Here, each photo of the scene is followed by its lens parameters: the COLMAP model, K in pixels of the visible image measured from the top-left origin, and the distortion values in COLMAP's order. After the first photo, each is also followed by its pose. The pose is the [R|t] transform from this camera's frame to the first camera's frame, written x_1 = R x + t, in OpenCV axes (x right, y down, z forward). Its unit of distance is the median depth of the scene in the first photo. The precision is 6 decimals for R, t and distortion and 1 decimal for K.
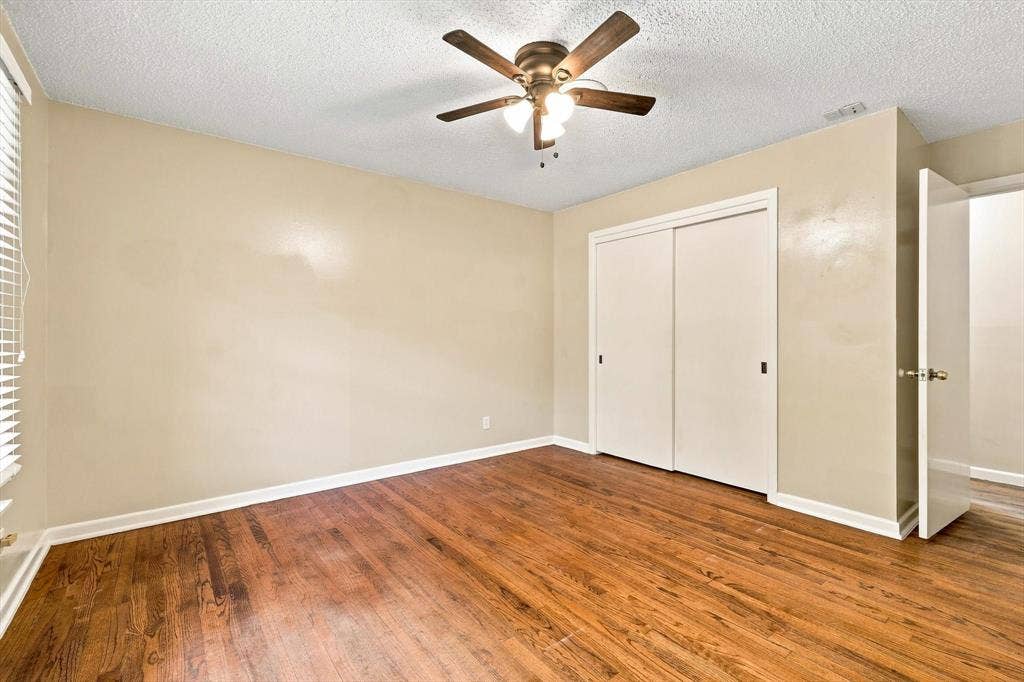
lens RADIAL K [[446.1, 0, 512.6], [0, 446.1, 336.8], [0, 0, 1]] dist [0.001757, 0.000143]
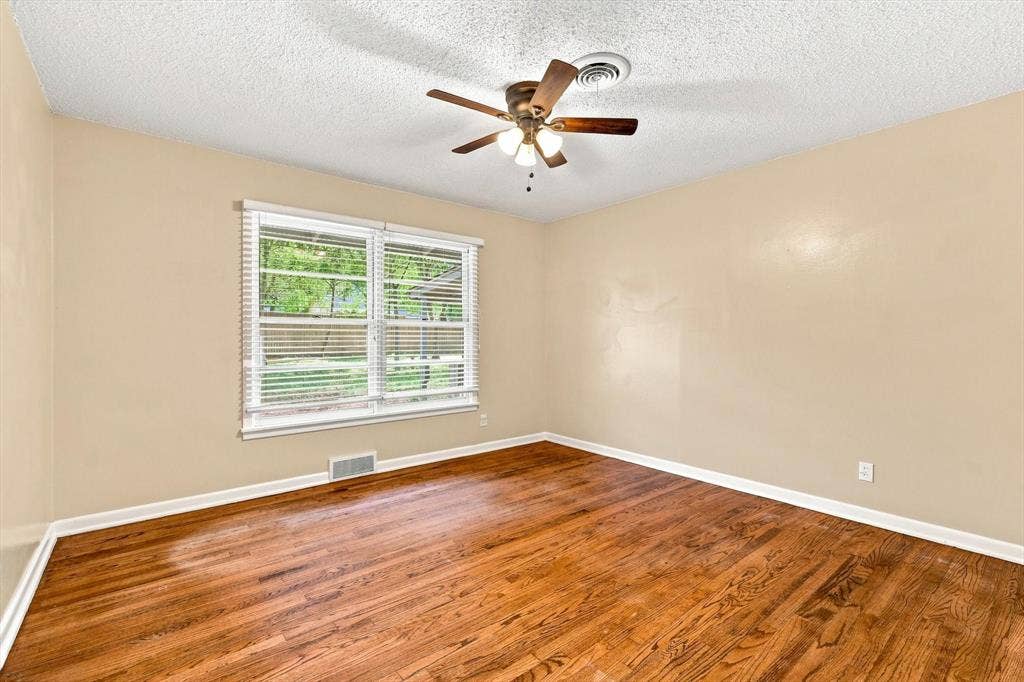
lens RADIAL K [[446.1, 0, 512.6], [0, 446.1, 336.8], [0, 0, 1]] dist [0.001757, 0.000143]
pose [[0.041791, -0.000848, -0.999126, 0.946152], [-0.008828, 0.999960, -0.001218, -0.003258], [0.999087, 0.008871, 0.041781, 0.719508]]
